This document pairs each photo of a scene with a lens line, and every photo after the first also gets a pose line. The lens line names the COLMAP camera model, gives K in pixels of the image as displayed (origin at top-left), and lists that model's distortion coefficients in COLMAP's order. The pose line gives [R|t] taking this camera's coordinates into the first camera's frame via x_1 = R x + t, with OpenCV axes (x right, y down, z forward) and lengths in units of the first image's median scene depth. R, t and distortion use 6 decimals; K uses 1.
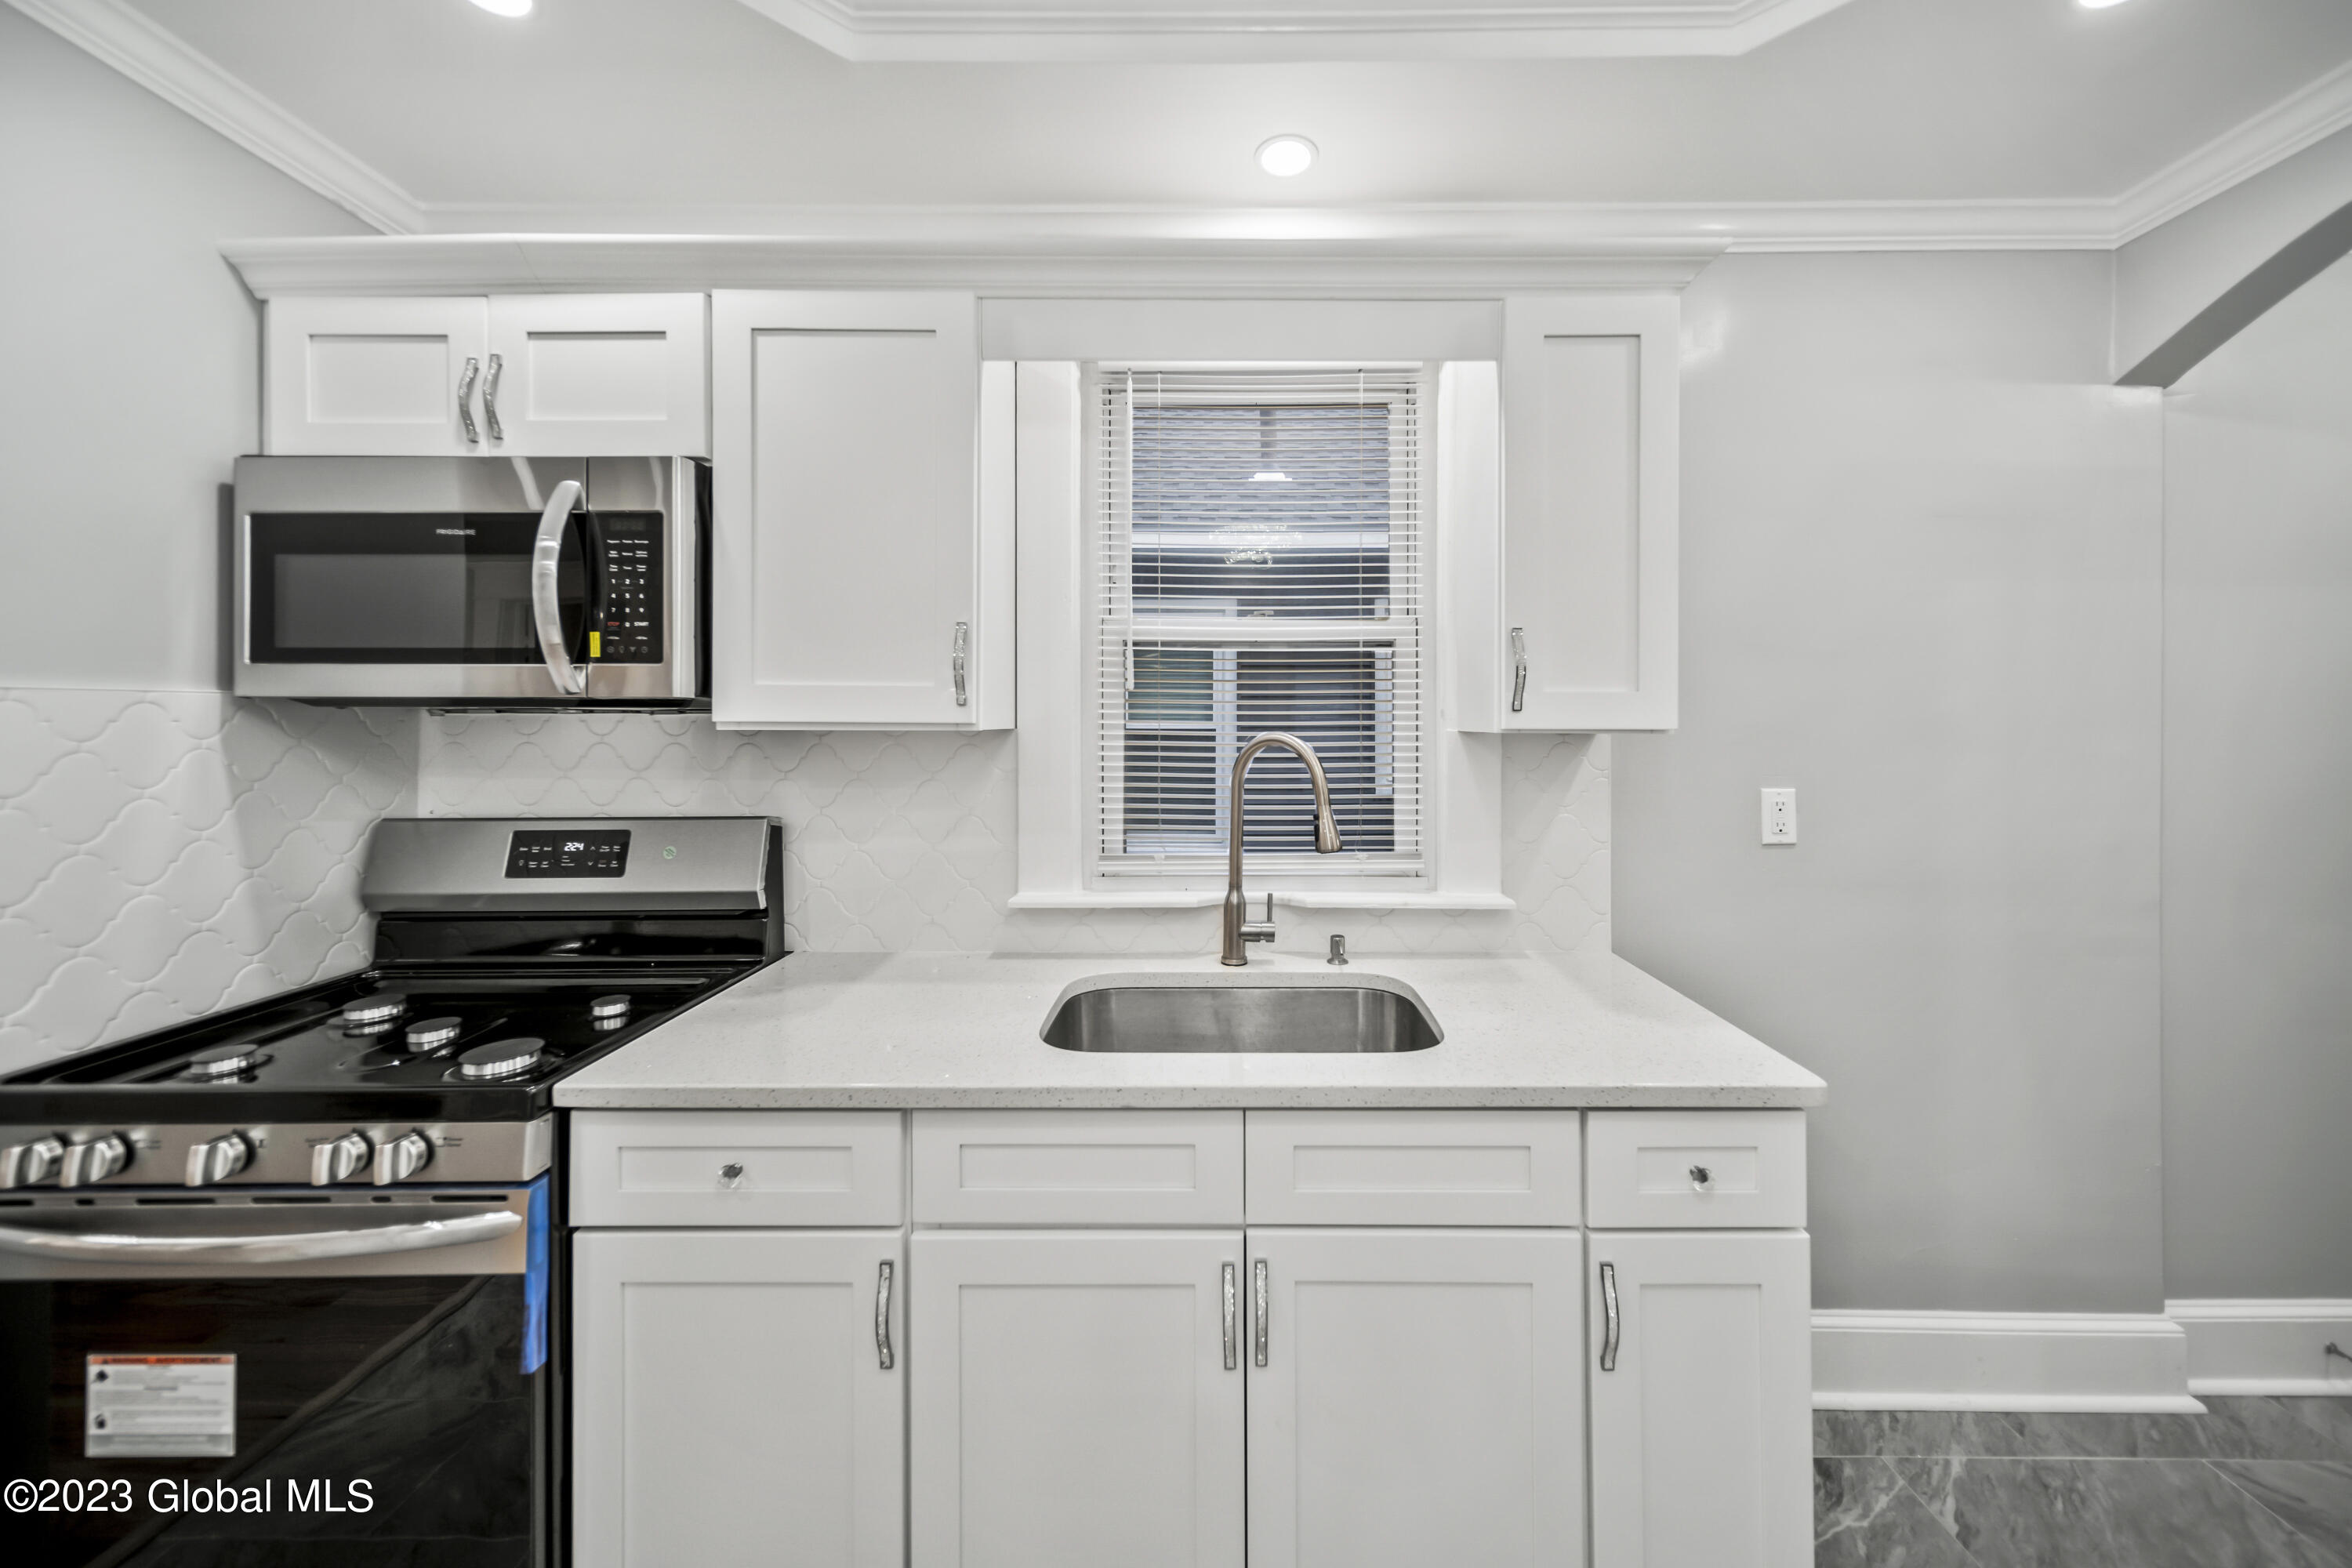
lens RADIAL K [[848.7, 0, 1210.1], [0, 848.7, 722.4], [0, 0, 1]] dist [0.007493, -0.001563]
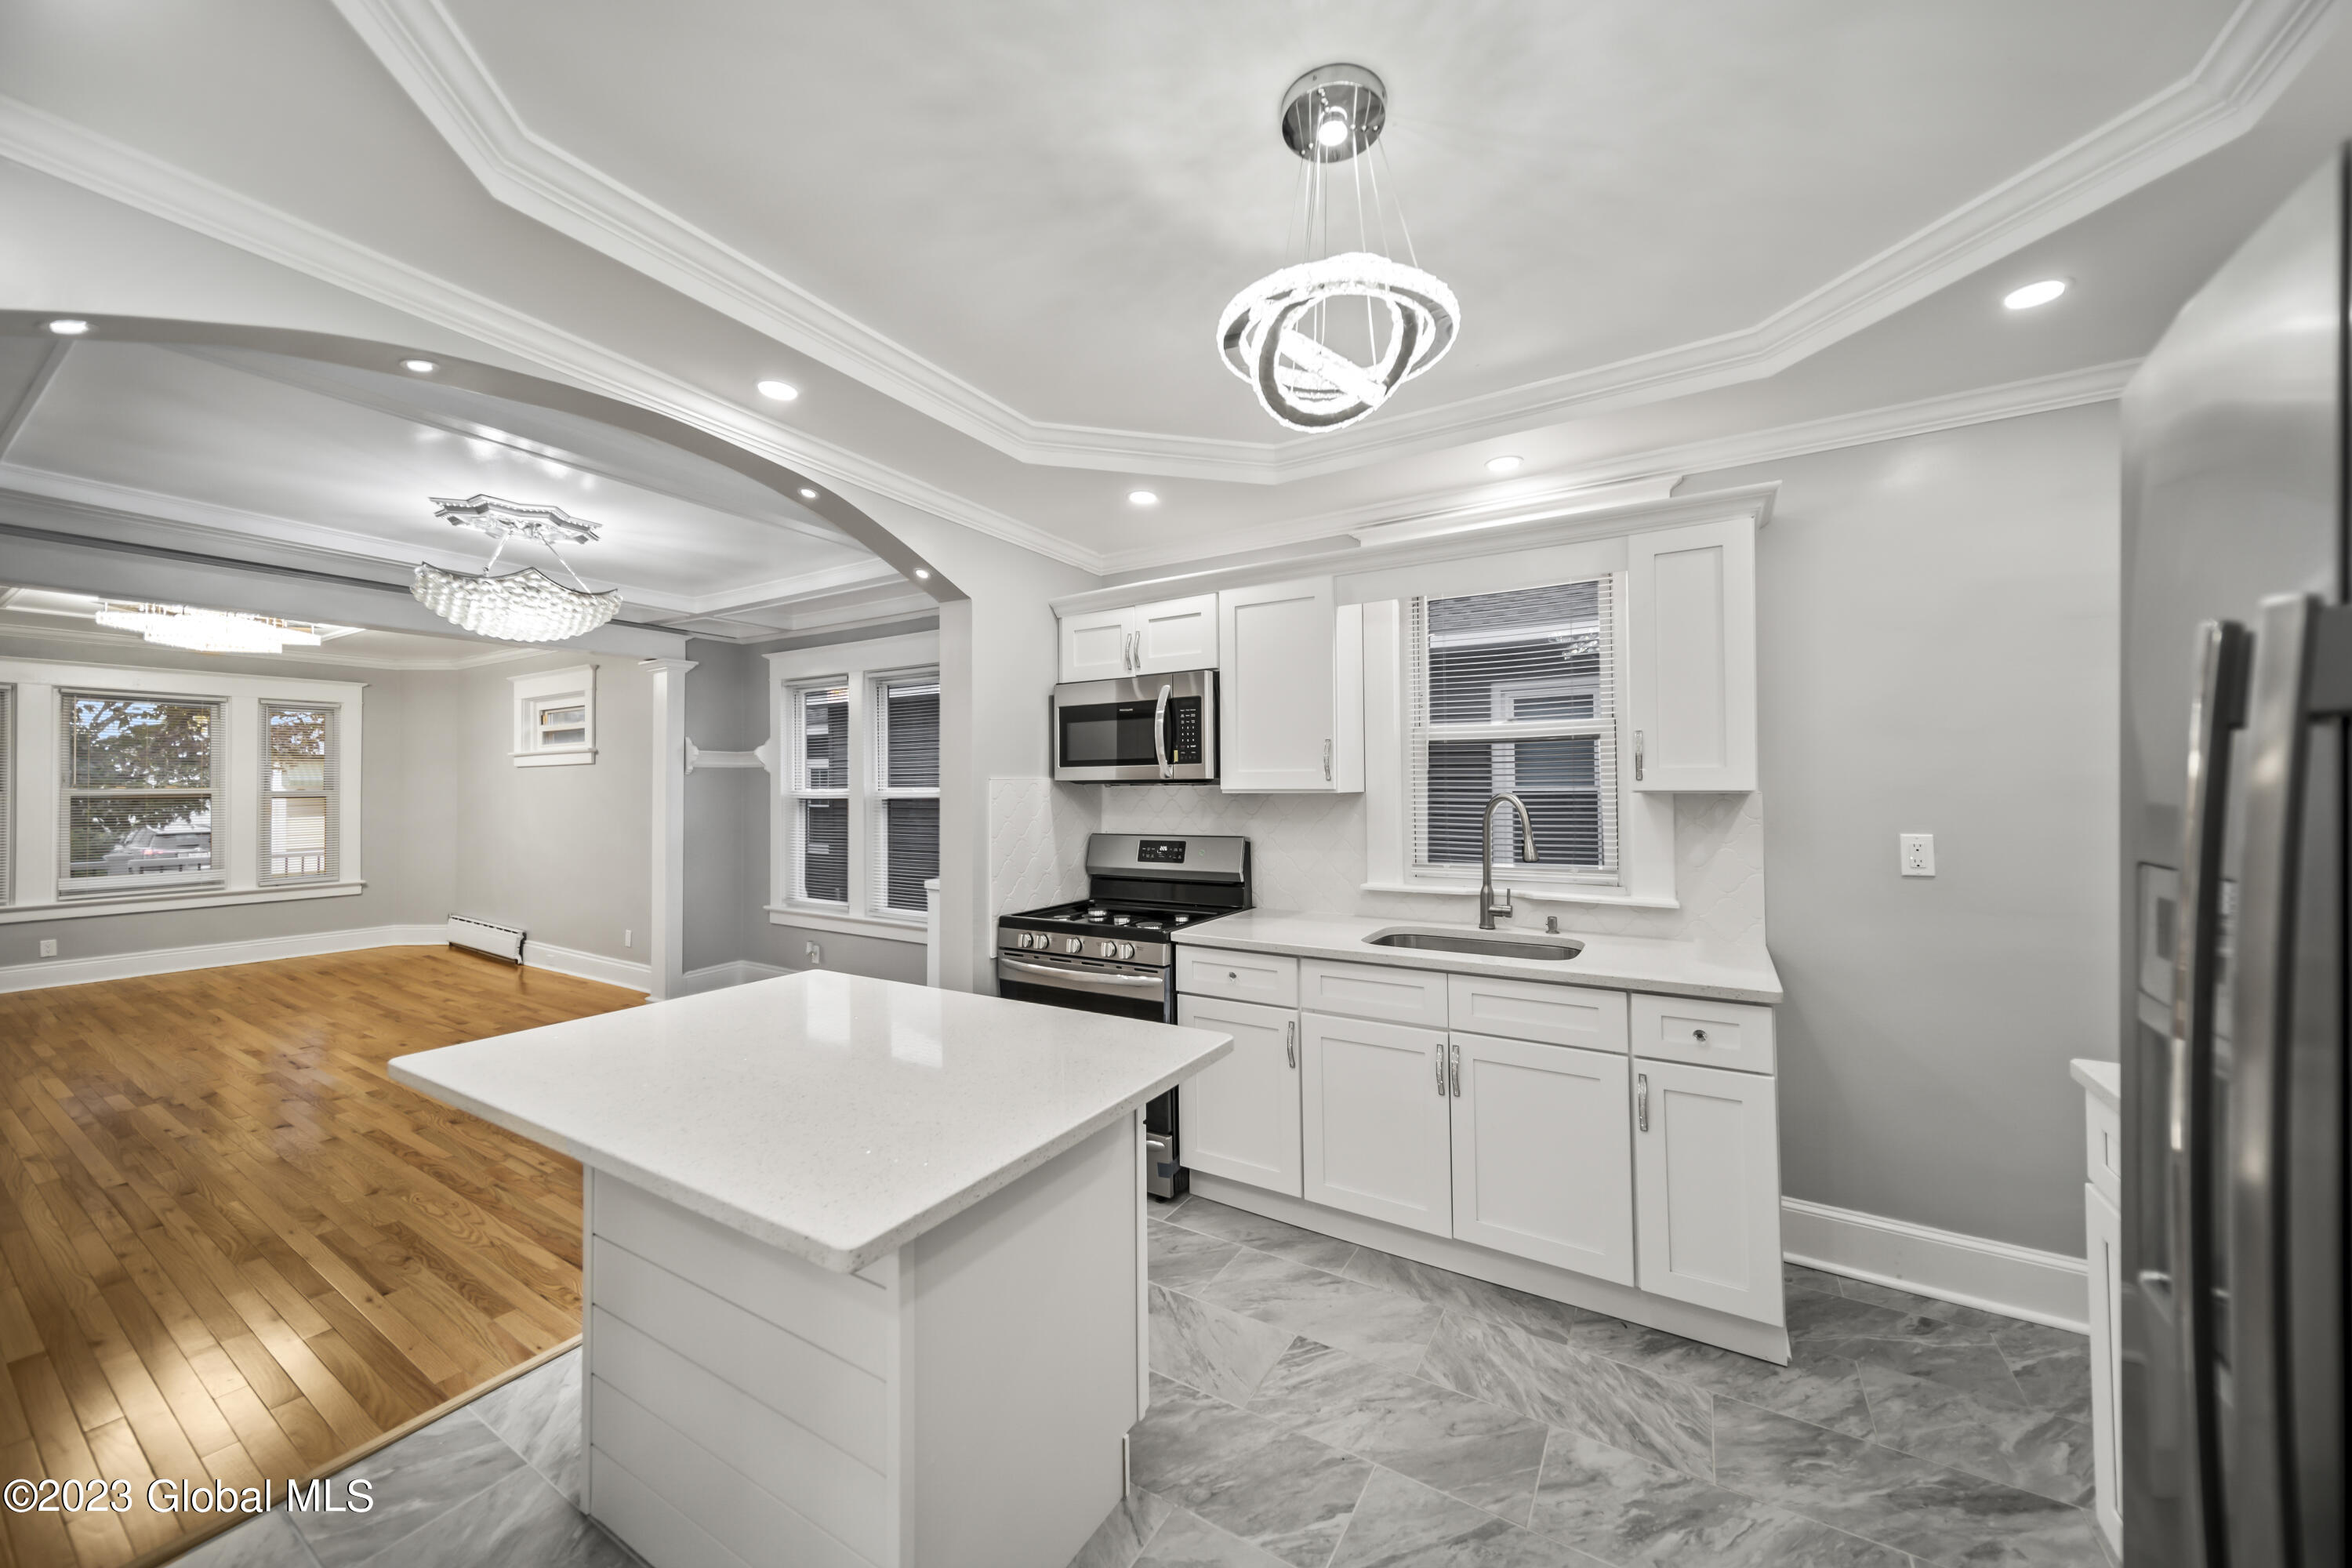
lens RADIAL K [[848.7, 0, 1187.4], [0, 848.7, 782.2], [0, 0, 1]] dist [0.007493, -0.001563]
pose [[0.853960, -0.010740, -0.520228, 0.406978], [0.008258, 0.999941, -0.007088, -0.003841], [0.520273, 0.001757, 0.853998, -0.775894]]
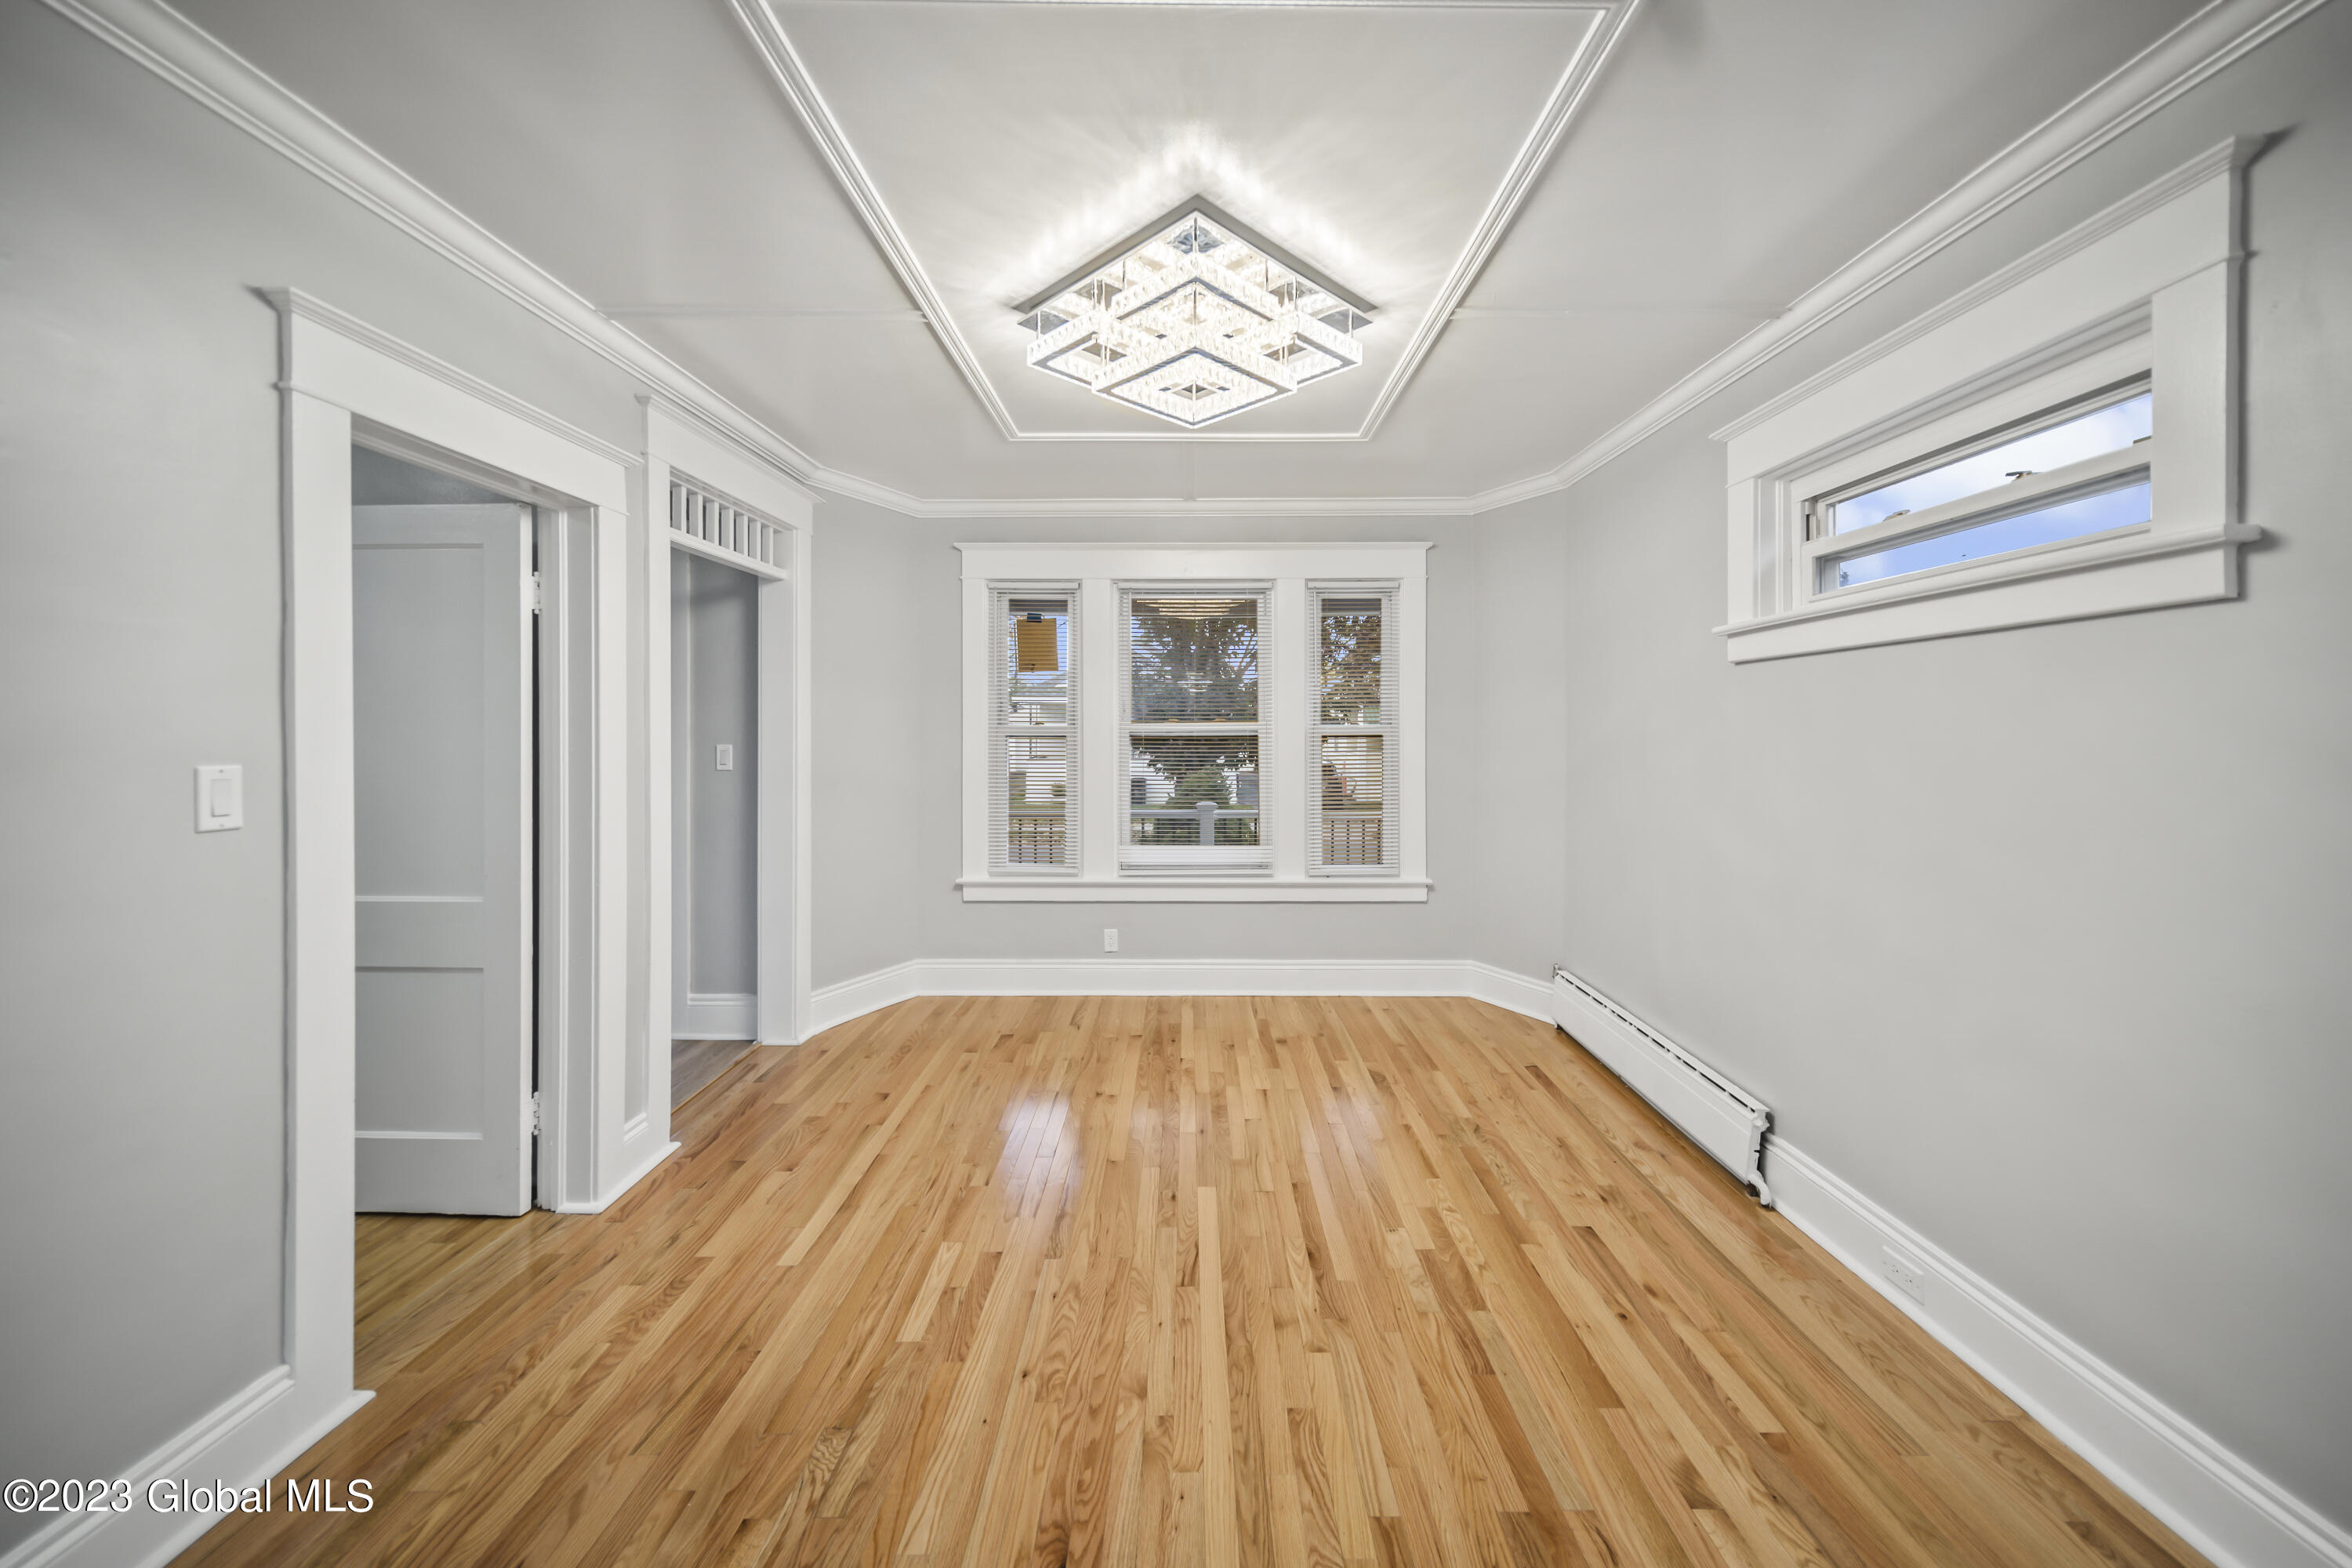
lens RADIAL K [[848.7, 0, 1193.9], [0, 848.7, 733.2], [0, 0, 1]] dist [0.007493, -0.001563]
pose [[0.001461, 0.001781, -0.999997, -2.966430], [0.007556, 0.999970, 0.001792, -0.011648], [0.999970, -0.007559, 0.001447, 0.063976]]
